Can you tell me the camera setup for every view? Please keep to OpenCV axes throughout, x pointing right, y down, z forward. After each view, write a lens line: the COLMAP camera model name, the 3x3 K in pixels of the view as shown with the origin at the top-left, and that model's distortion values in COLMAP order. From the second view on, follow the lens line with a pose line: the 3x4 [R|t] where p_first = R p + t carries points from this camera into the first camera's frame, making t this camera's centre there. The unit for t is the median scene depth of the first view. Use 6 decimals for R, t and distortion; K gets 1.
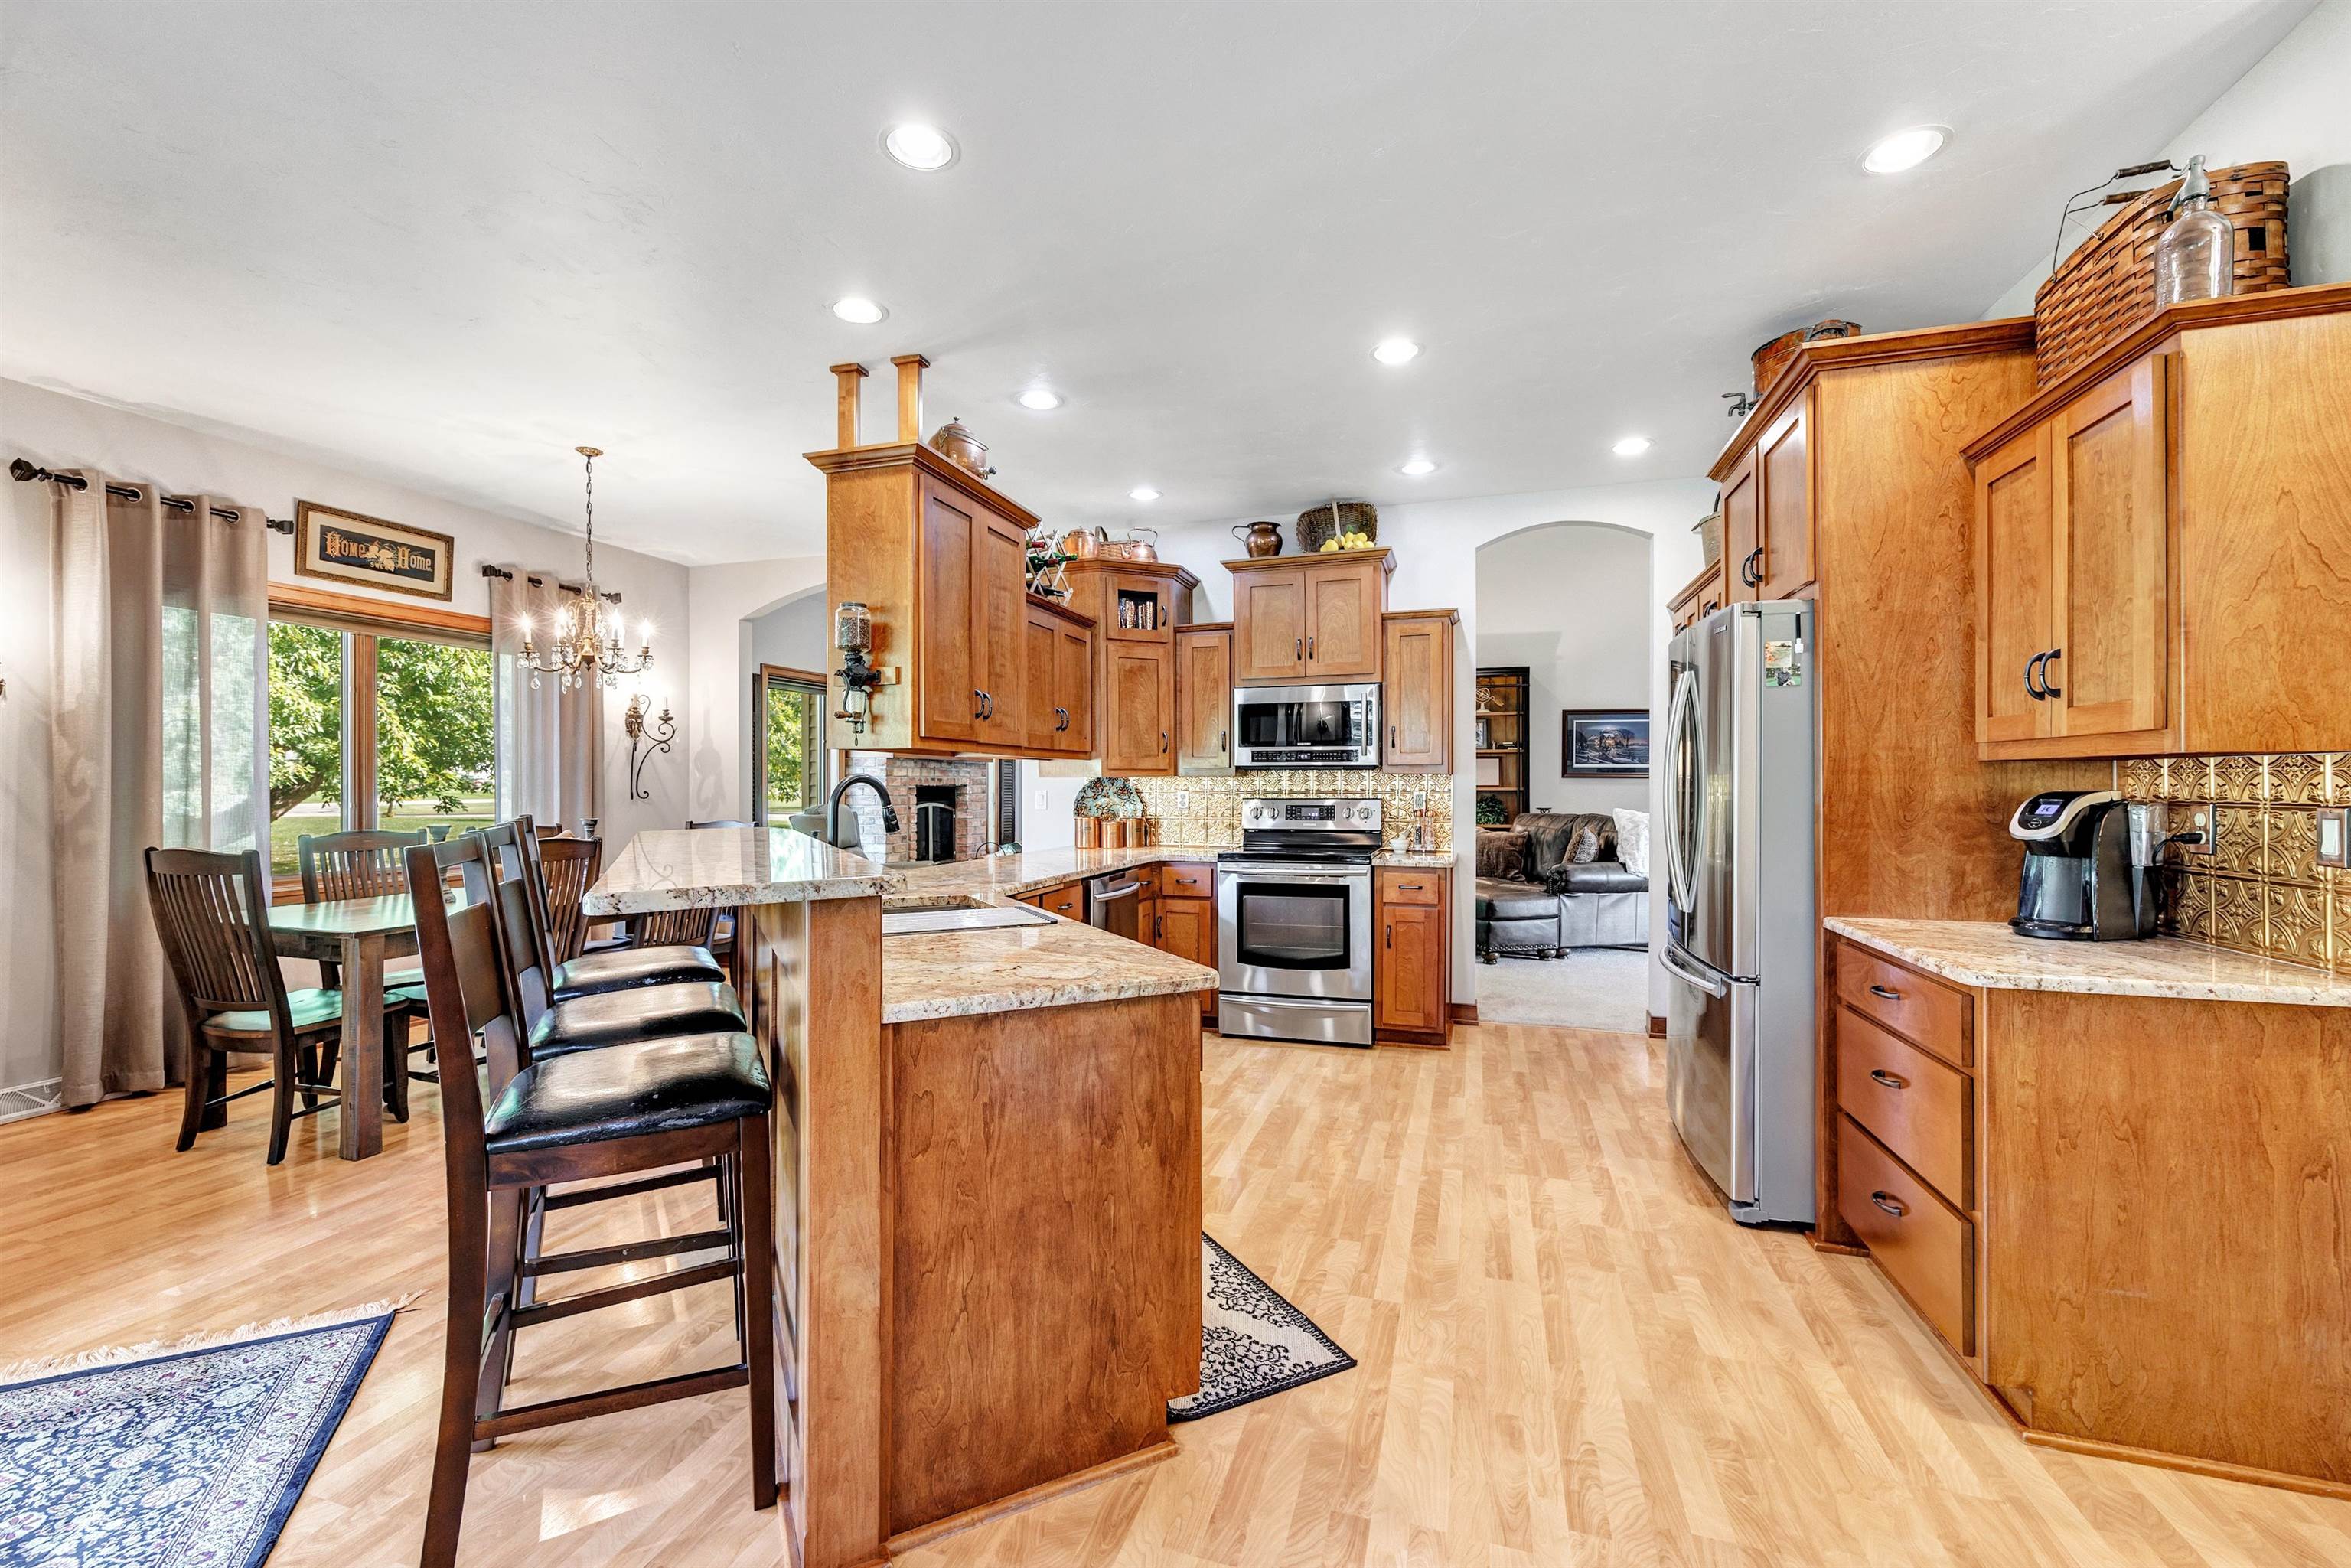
lens RADIAL K [[929.1, 0, 1181.1], [0, 929.1, 780.5], [0, 0, 1]] dist [0.006613, 0.000646]
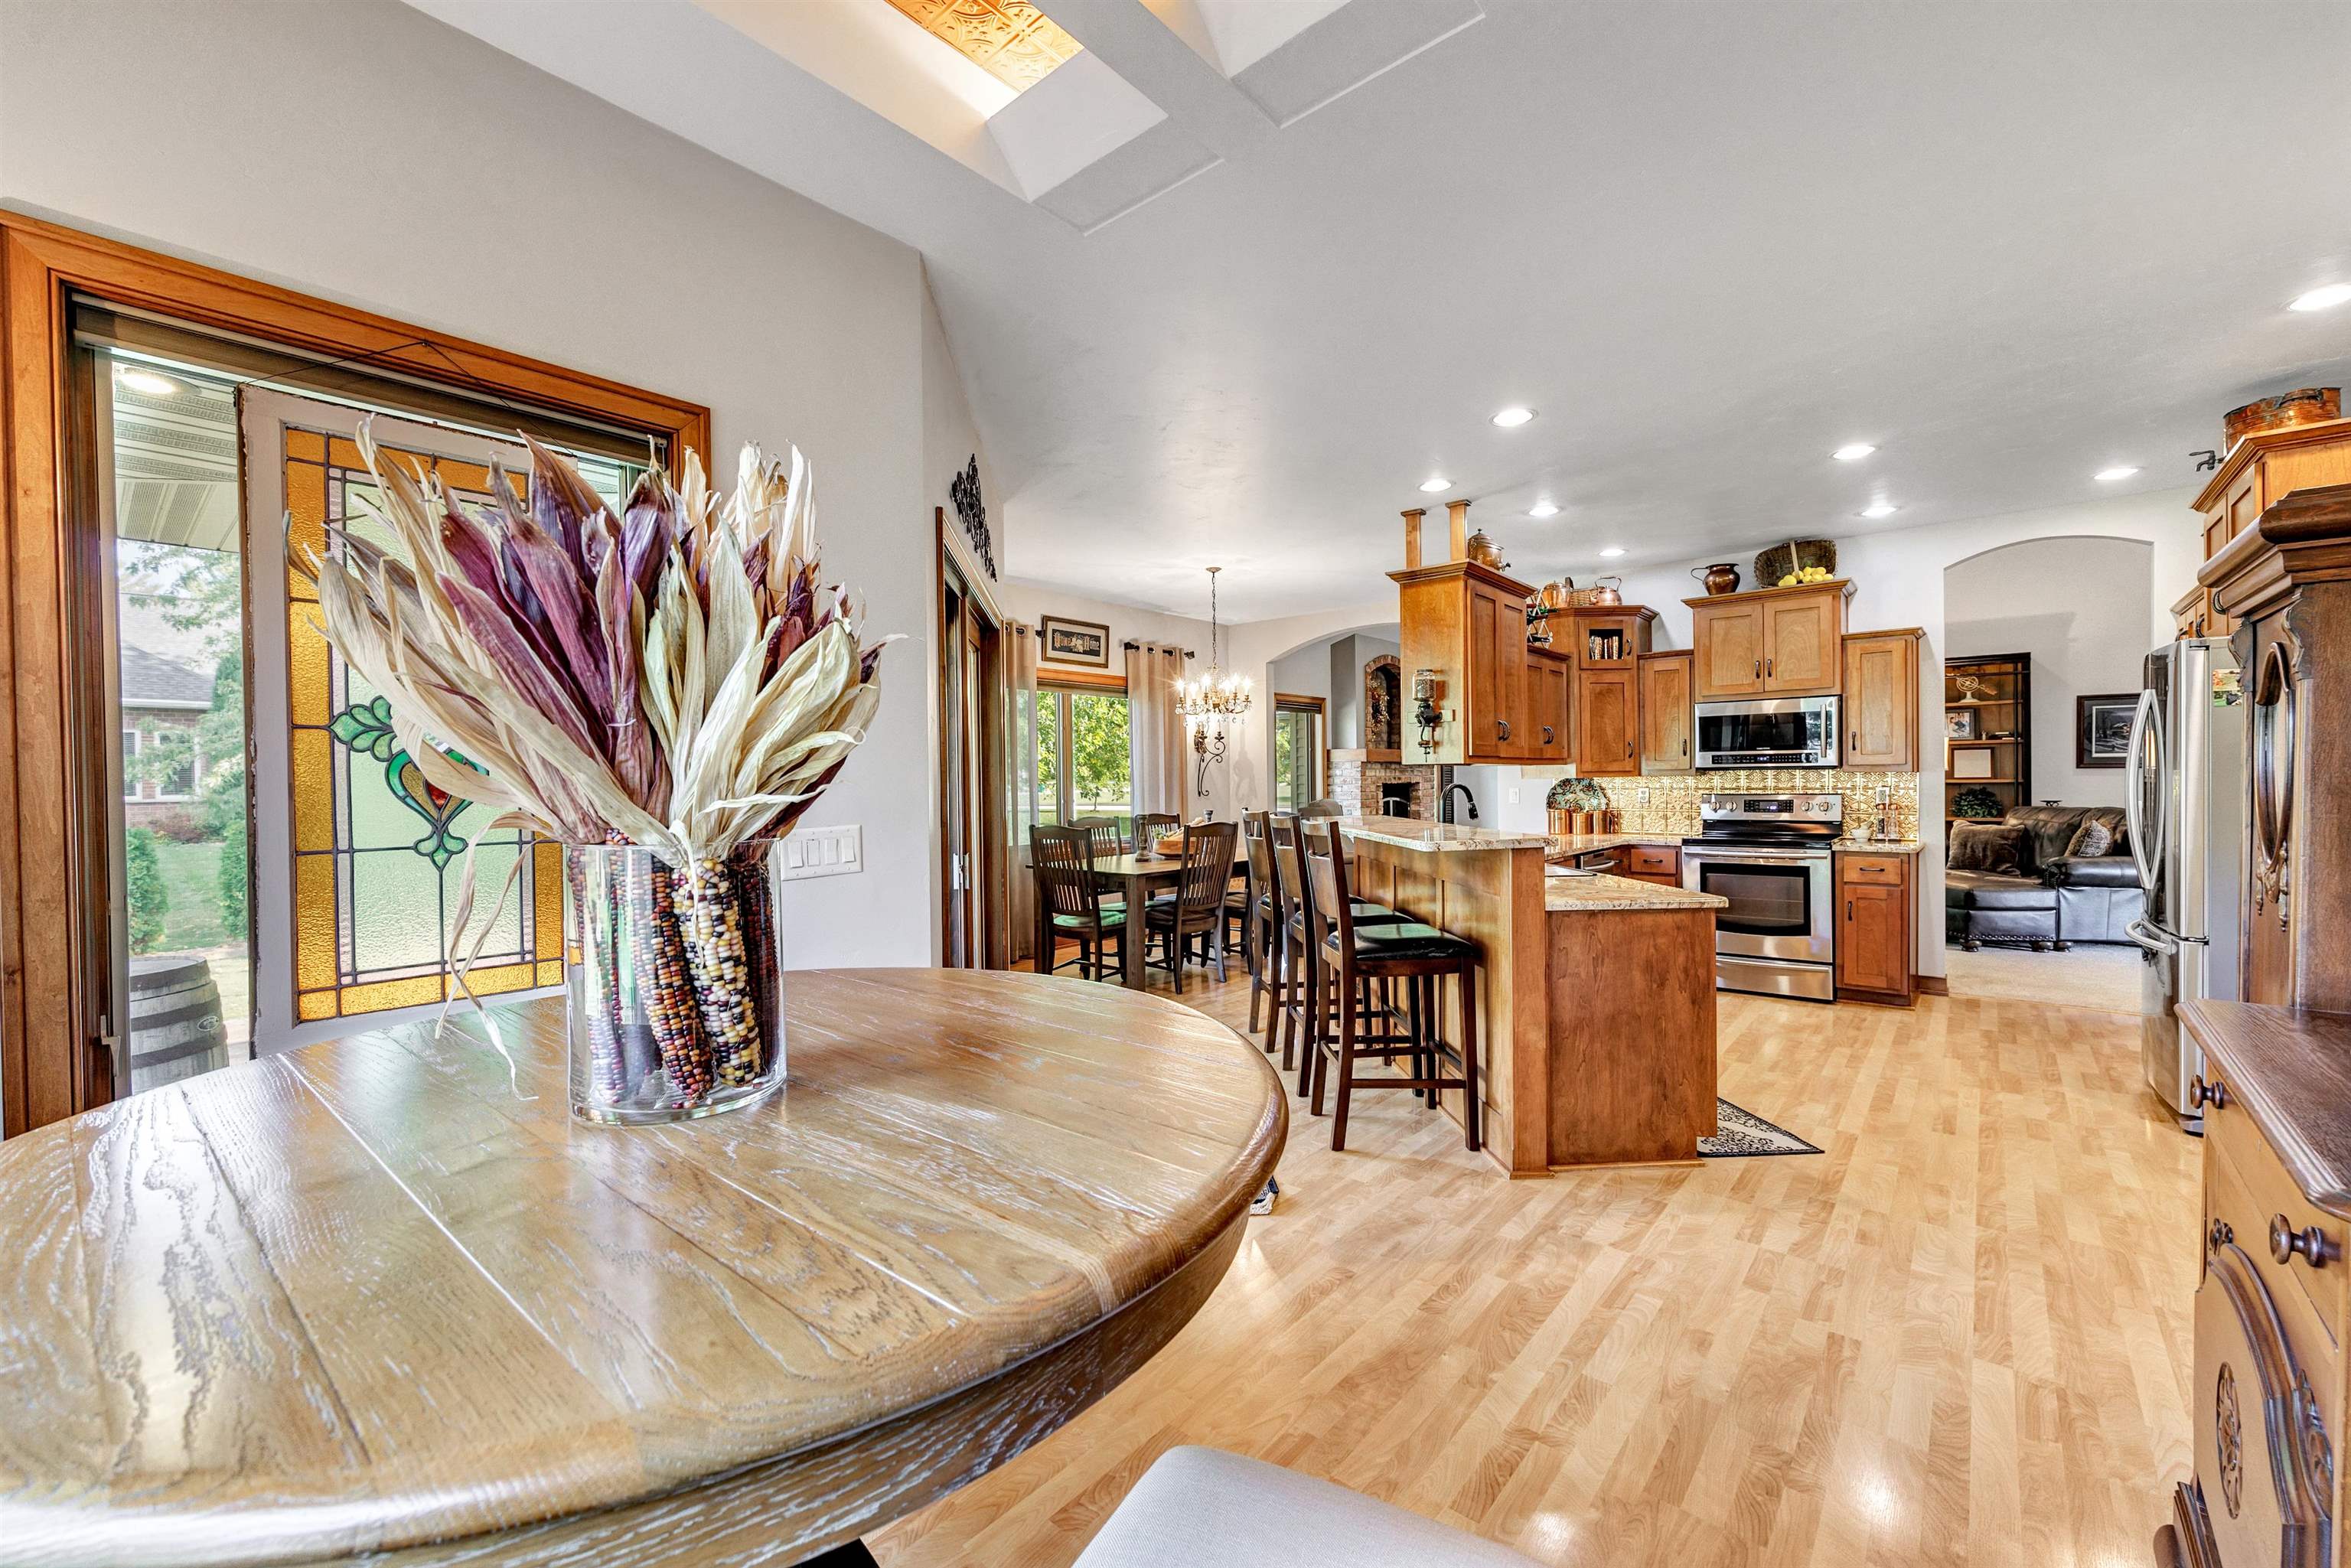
lens RADIAL K [[929.1, 0, 1171.5], [0, 929.1, 787.9], [0, 0, 1]] dist [0.006613, 0.000646]
pose [[0.916568, -0.007764, -0.399803, -0.093170], [0.014222, 0.999812, 0.013190, -0.016615], [0.399626, -0.017775, 0.916506, -0.435693]]
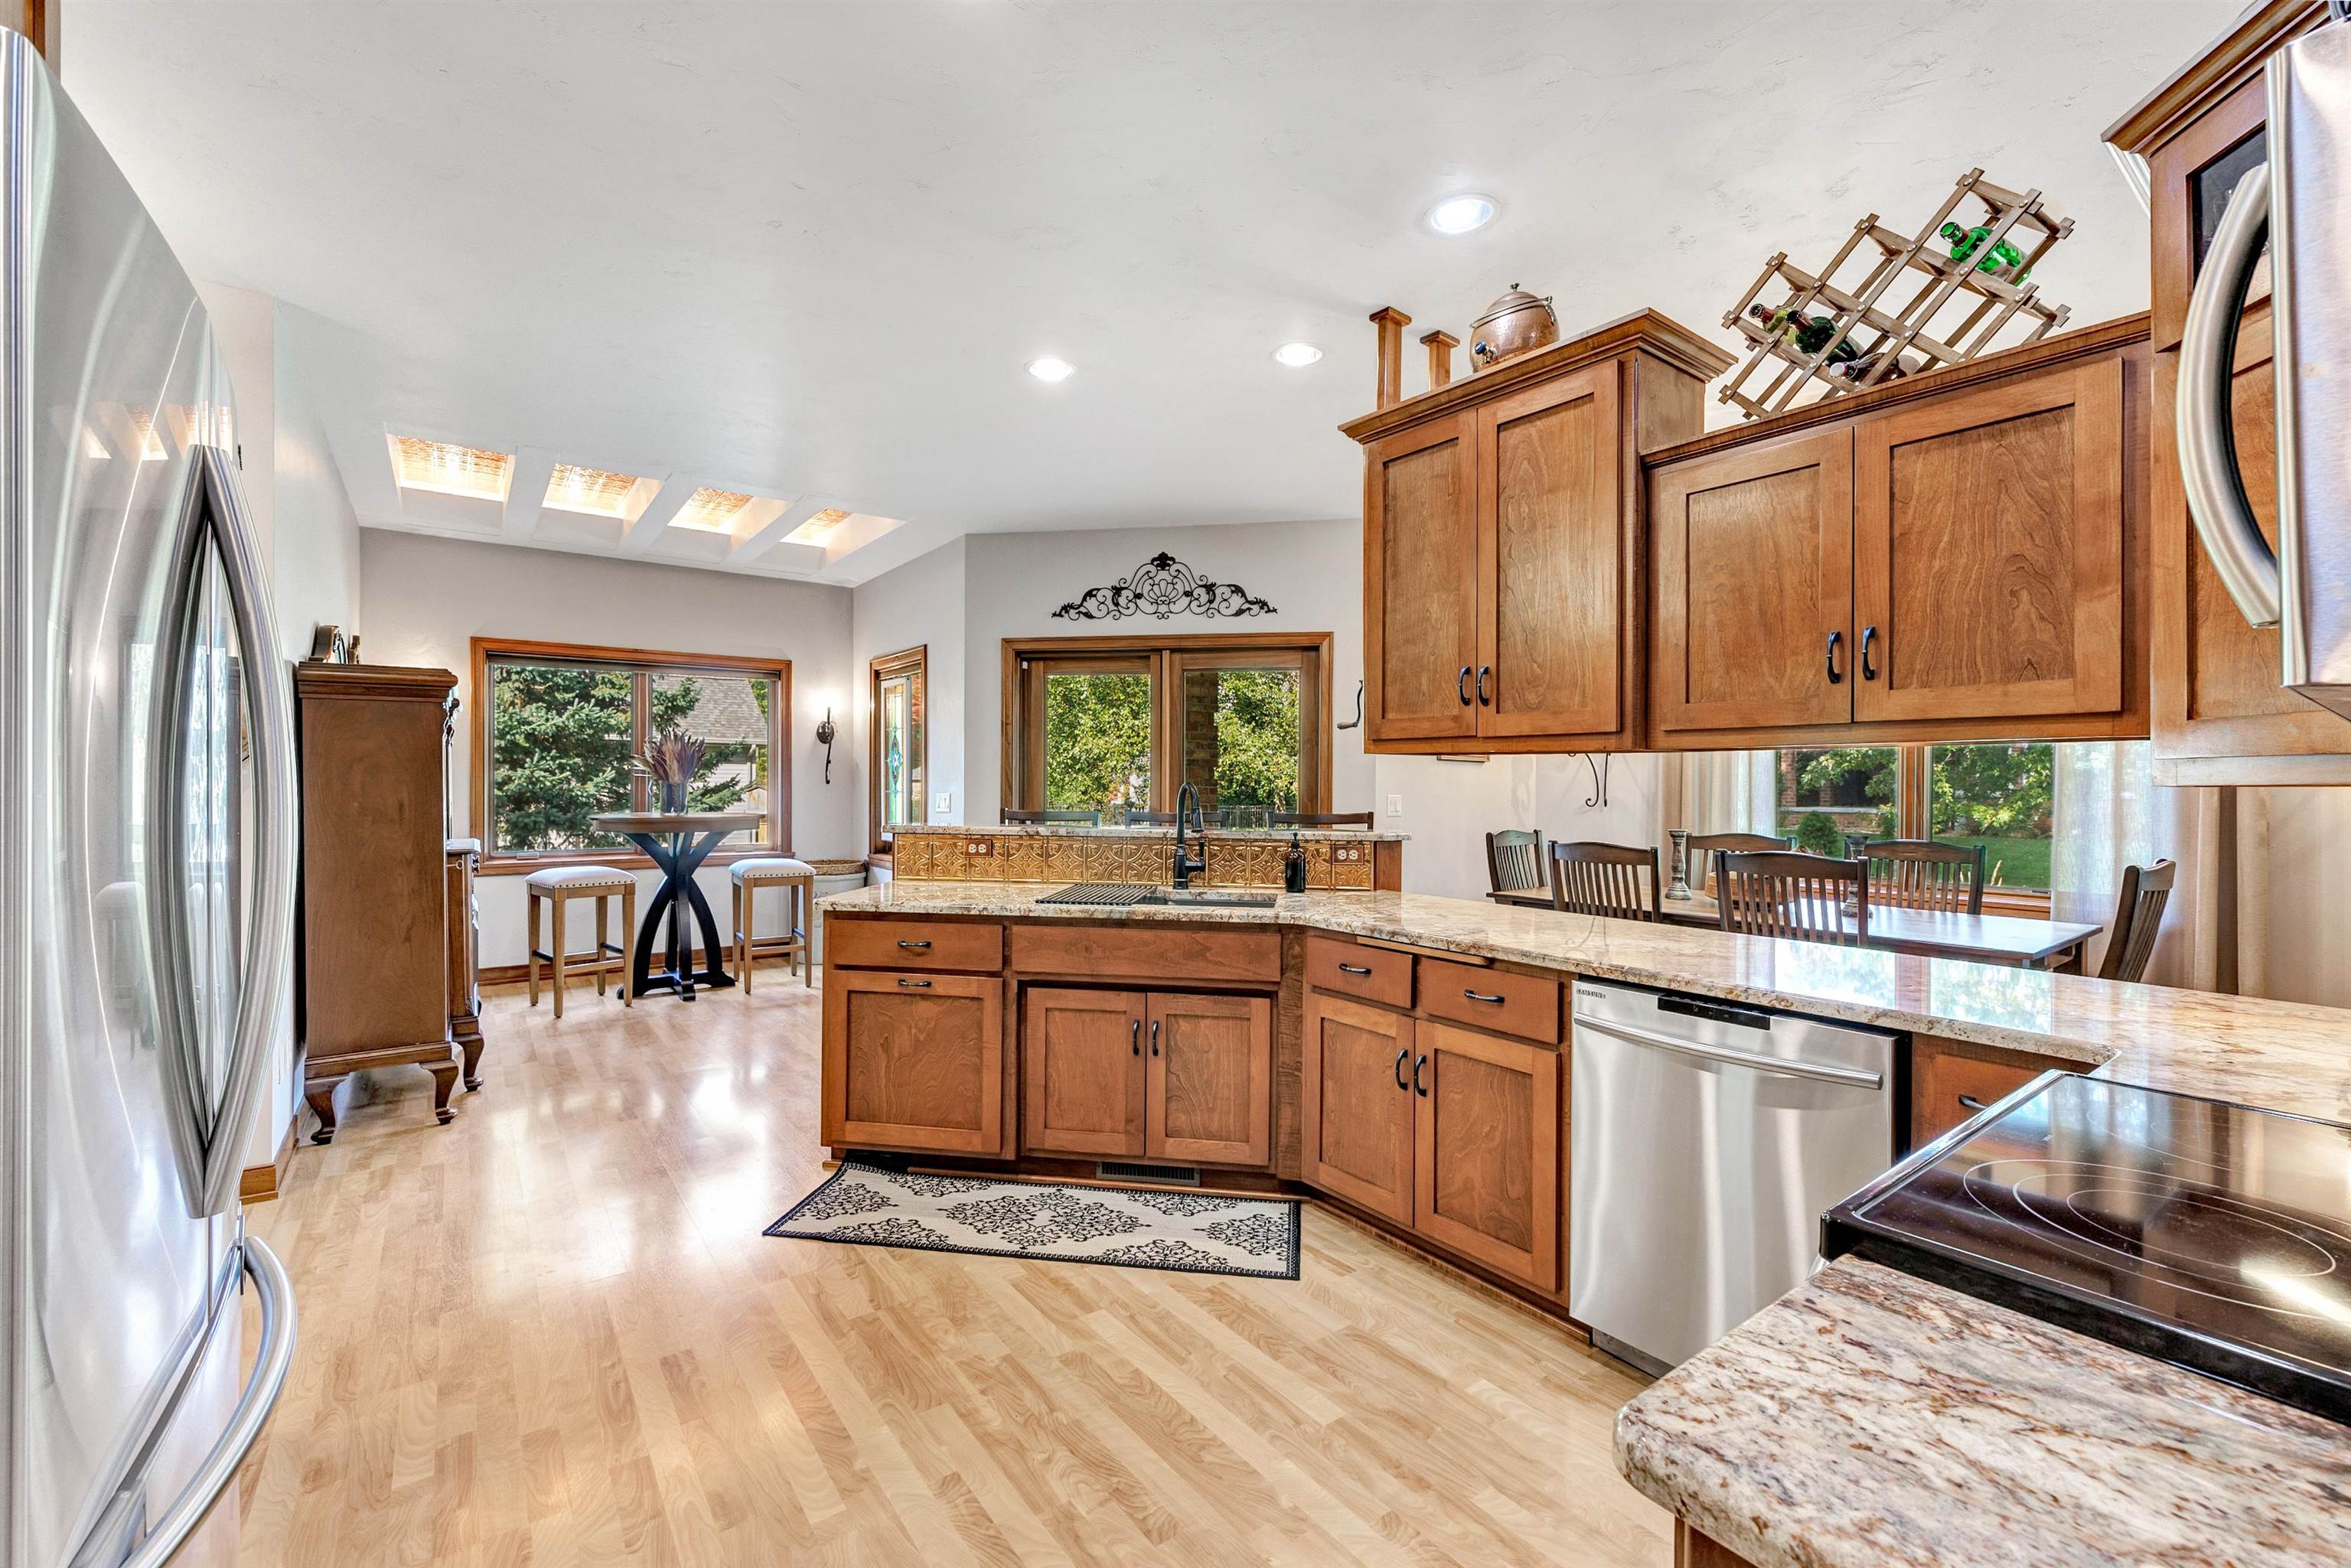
lens RADIAL K [[929.1, 0, 1163.0], [0, 929.1, 783.5], [0, 0, 1]] dist [0.006613, 0.000646]
pose [[-0.573747, -0.004155, -0.819022, 0.449637], [-0.004254, 0.999989, -0.002093, -0.003308], [0.819021, 0.002284, -0.573759, 1.056434]]
